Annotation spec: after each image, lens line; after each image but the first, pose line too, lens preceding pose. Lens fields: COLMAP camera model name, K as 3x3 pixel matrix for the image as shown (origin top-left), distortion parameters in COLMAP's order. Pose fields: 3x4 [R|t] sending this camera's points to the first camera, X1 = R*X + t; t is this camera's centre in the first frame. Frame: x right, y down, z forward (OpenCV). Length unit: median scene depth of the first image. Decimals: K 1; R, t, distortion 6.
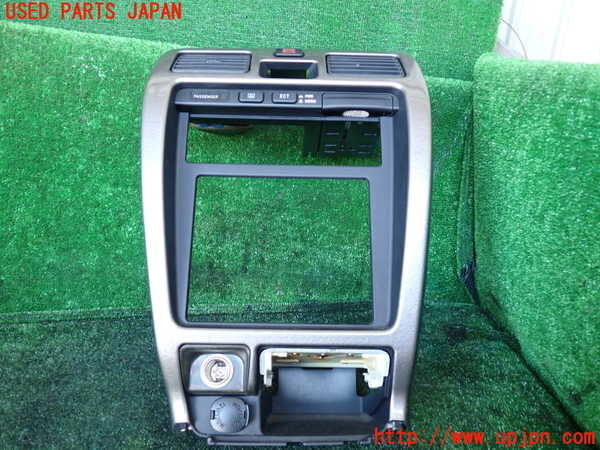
lens RADIAL K [[523.8, 0, 295.8], [0, 523.8, 233.4], [0, 0, 1]] dist [0.031937, -0.017827]
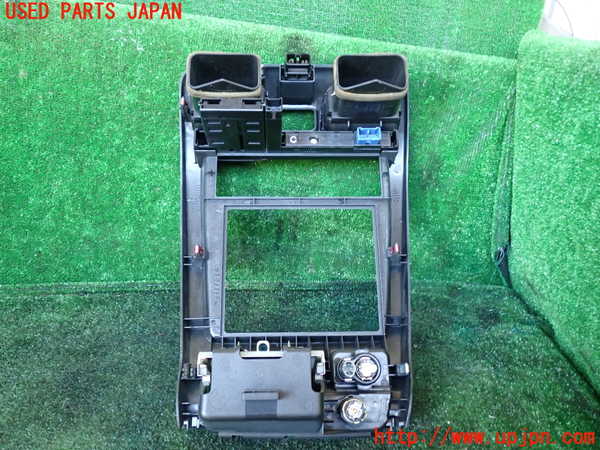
lens RADIAL K [[523.8, 0, 298.8], [0, 523.8, 230.5], [0, 0, 1]] dist [0.031937, -0.017827]
pose [[0.999351, 0.024094, -0.026761, -0.032091], [-0.022659, 0.998354, 0.052687, -0.016750], [0.027987, -0.052046, 0.998252, 0.002122]]
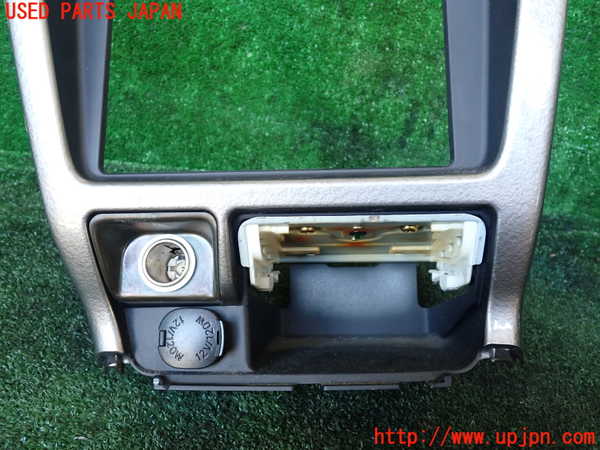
lens RADIAL K [[523.8, 0, 300.0], [0, 523.8, 223.9], [0, 0, 1]] dist [0.031937, -0.017827]
pose [[0.986557, 0.152943, -0.057567, -0.184483], [-0.145630, 0.982641, 0.114932, 0.120134], [0.074146, -0.105003, 0.991704, 0.323930]]
